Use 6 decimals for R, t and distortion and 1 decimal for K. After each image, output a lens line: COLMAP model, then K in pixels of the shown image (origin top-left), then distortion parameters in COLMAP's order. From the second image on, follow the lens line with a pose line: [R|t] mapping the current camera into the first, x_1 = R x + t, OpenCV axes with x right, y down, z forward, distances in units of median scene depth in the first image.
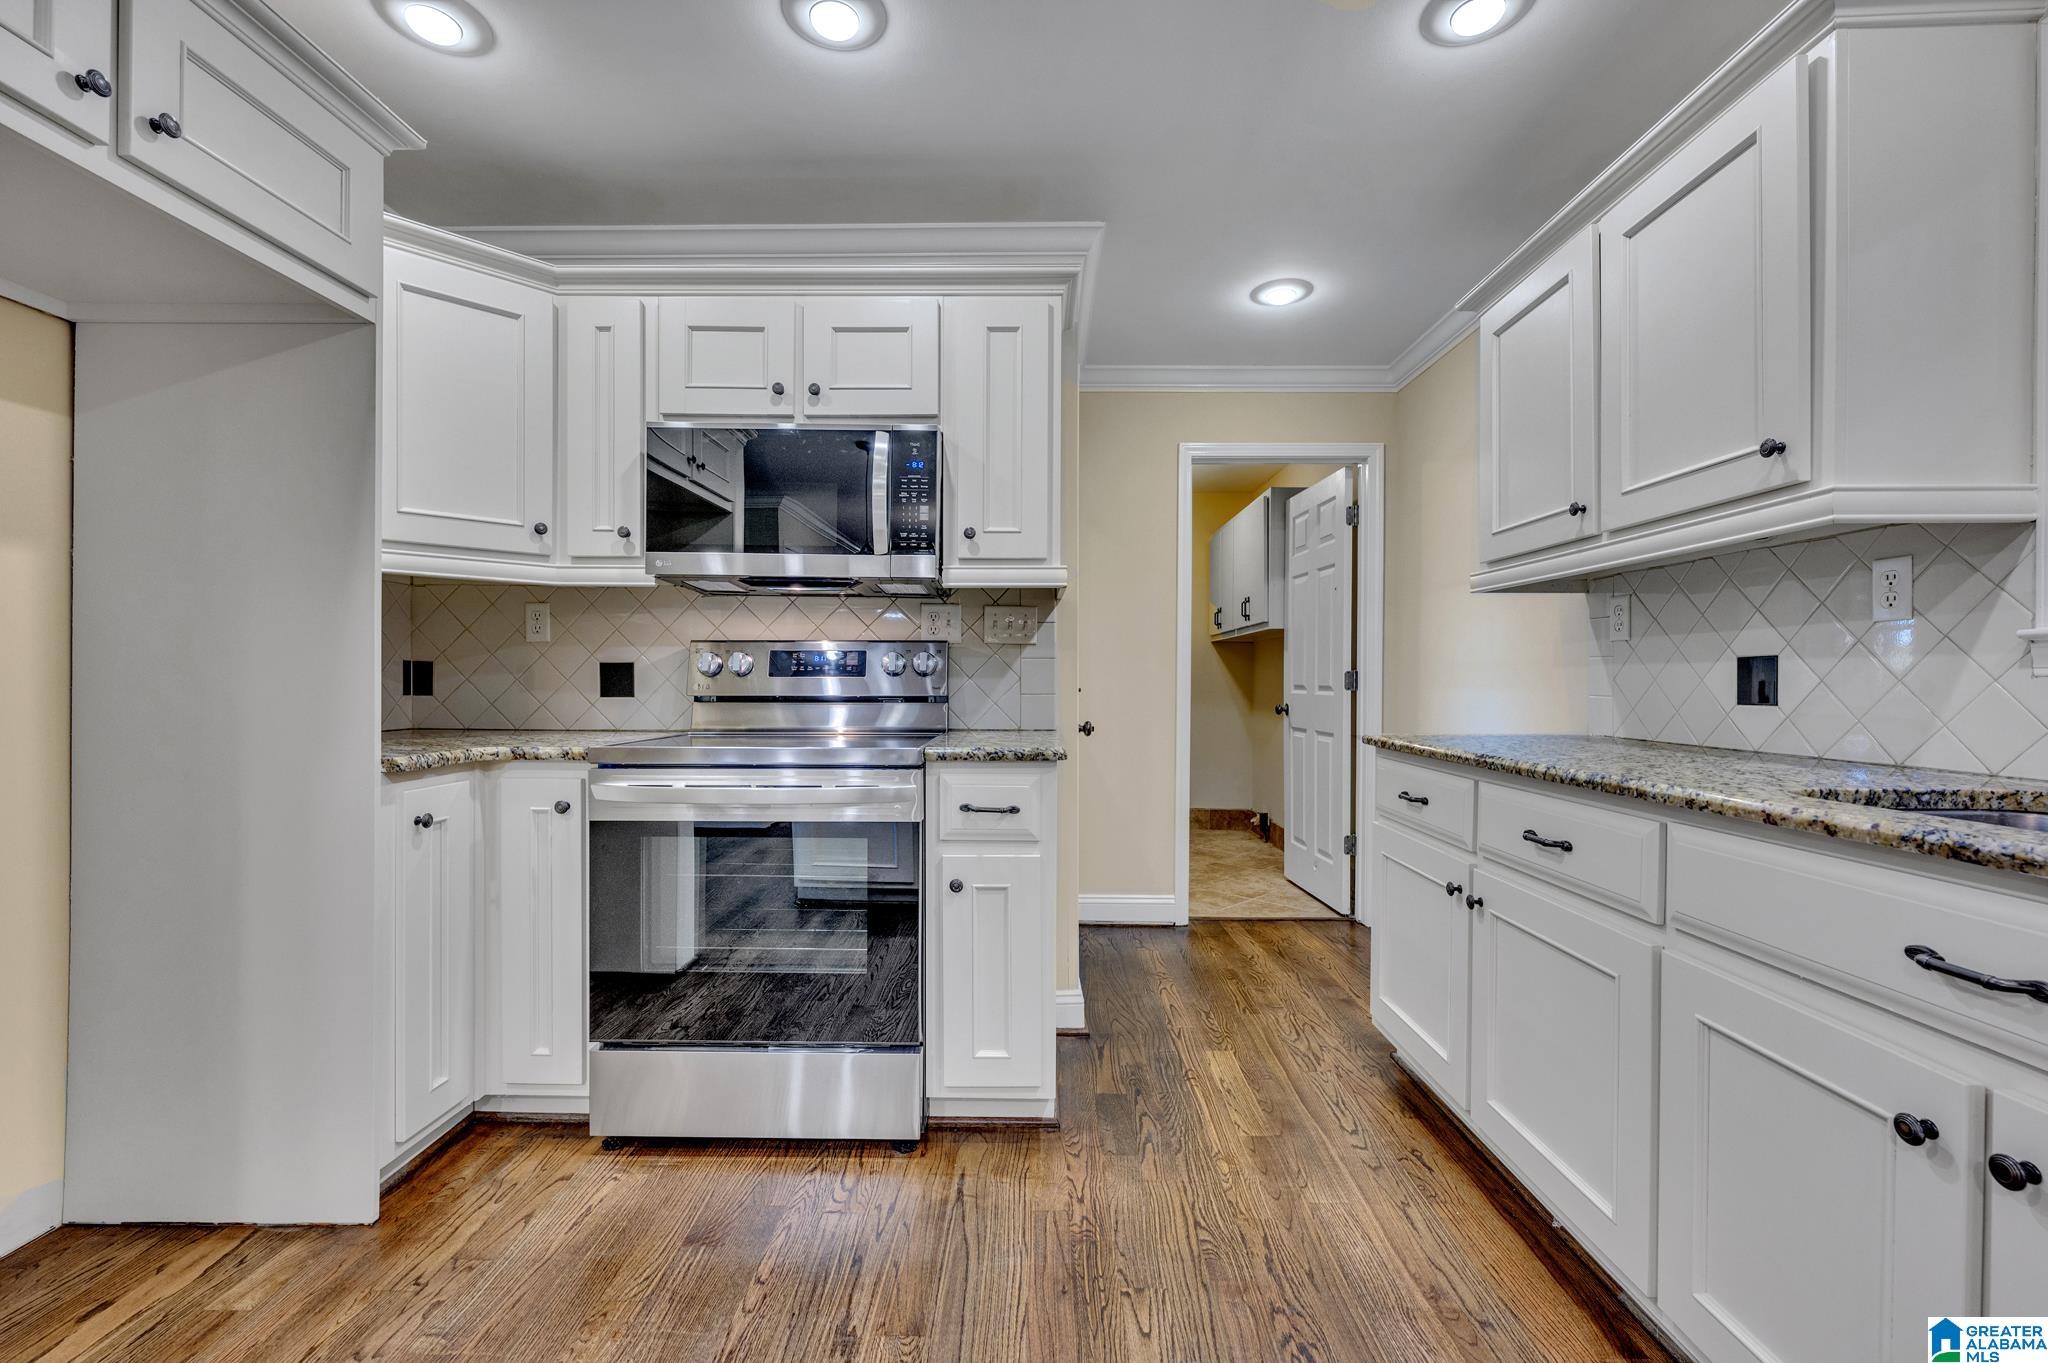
lens RADIAL K [[849.9, 0, 1030.4], [0, 849.9, 686.3], [0, 0, 1]] dist [-0.002207, -0.000200]
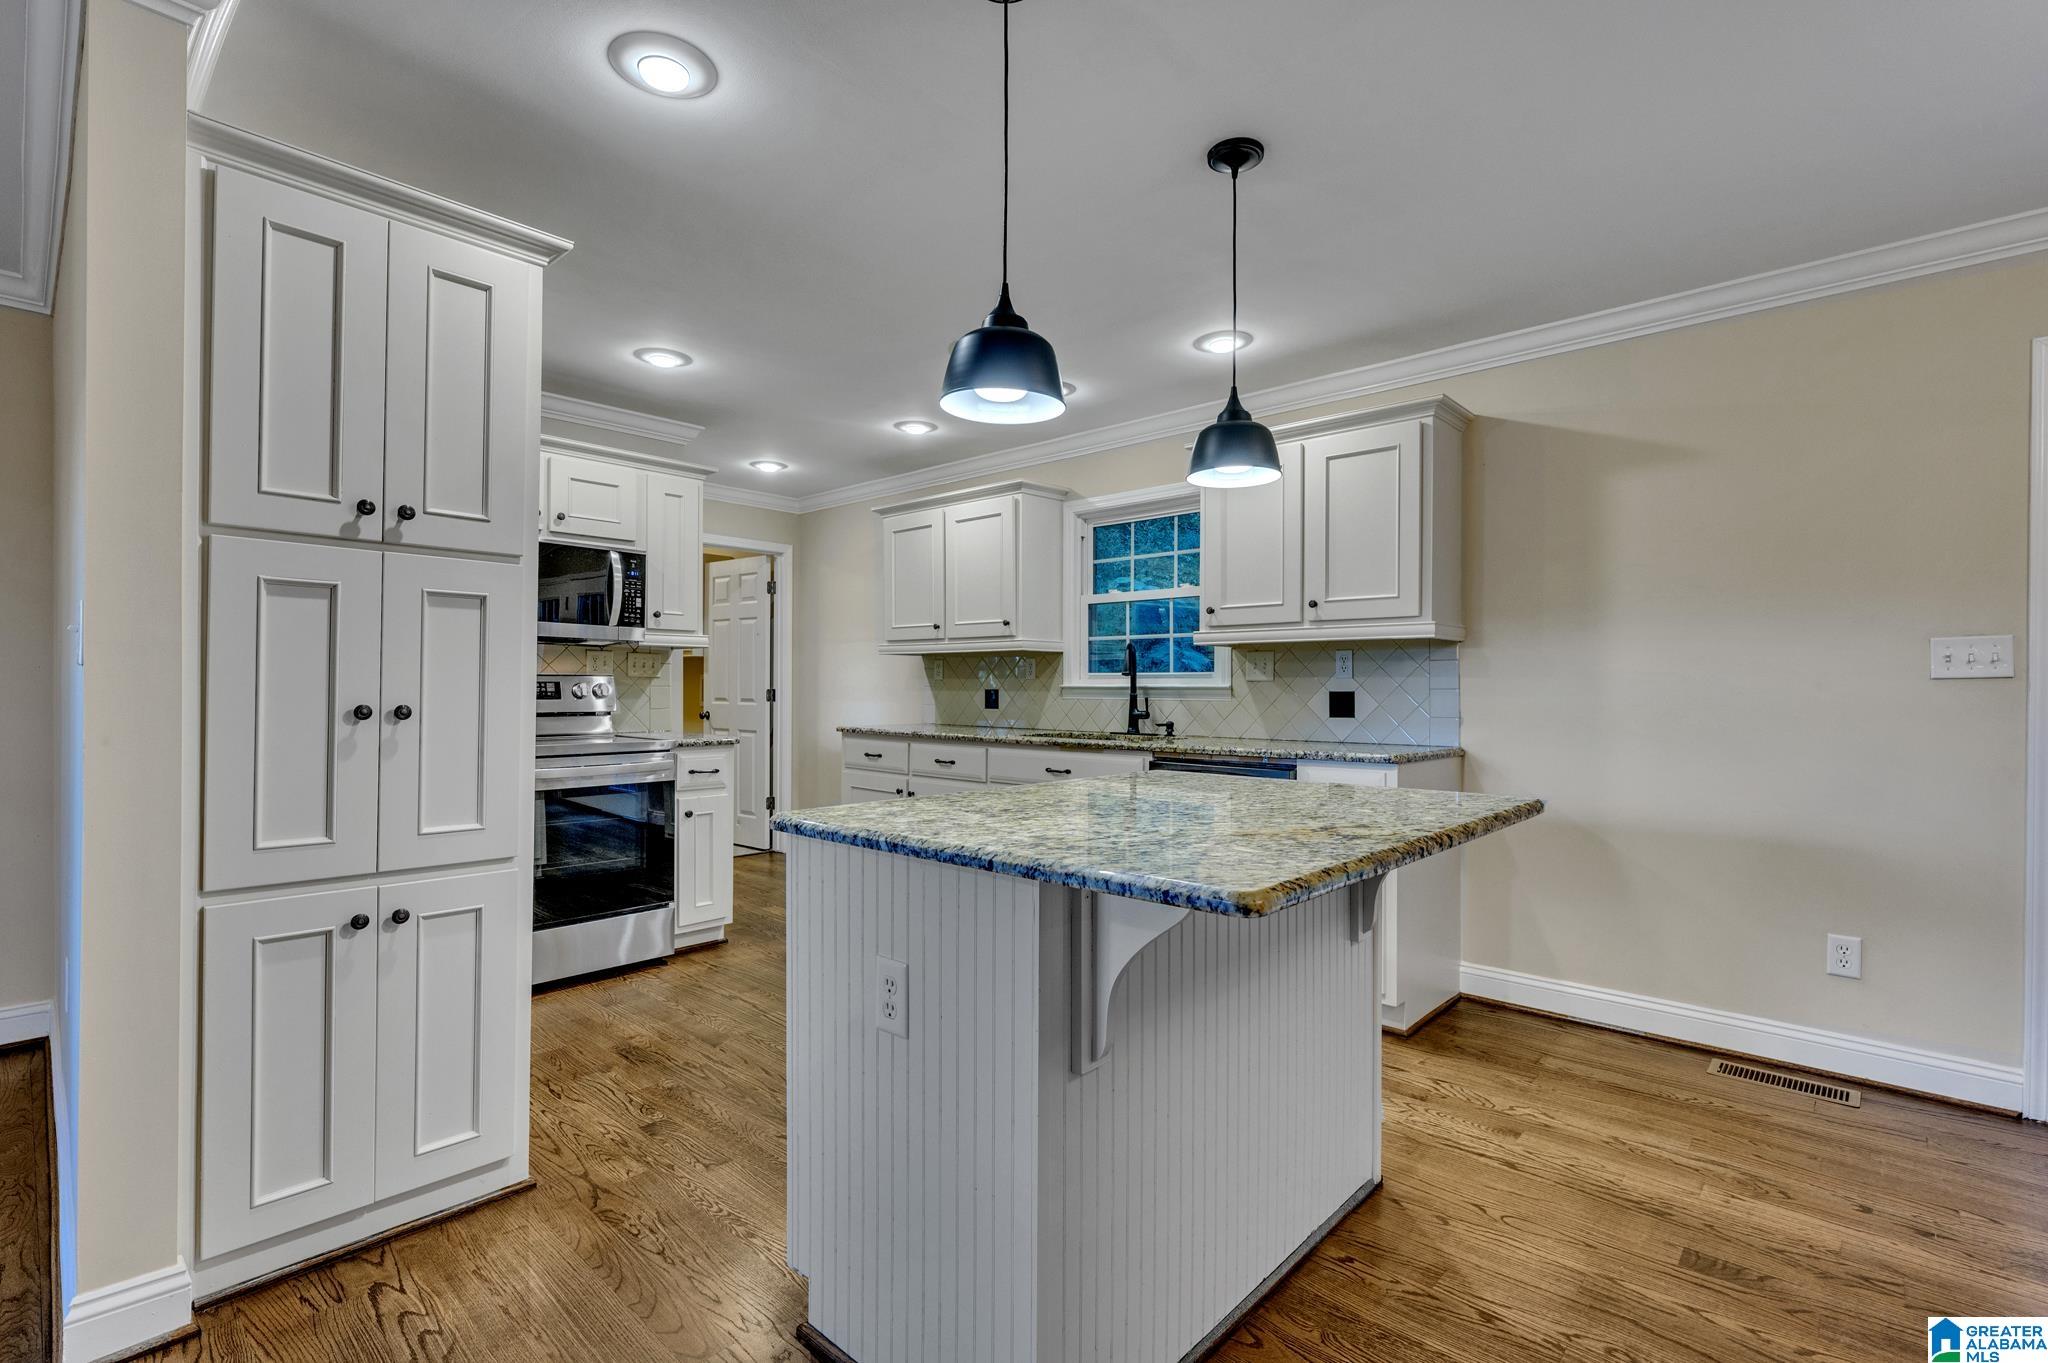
lens RADIAL K [[931.2, 0, 1012.0], [0, 931.2, 687.9], [0, 0, 1]] dist [0.000039, -0.000064]
pose [[0.672414, -0.001245, 0.740174, -0.978798], [0.001139, 0.999999, 0.000647, -0.035364], [-0.740174, 0.000408, 0.672415, -0.774174]]
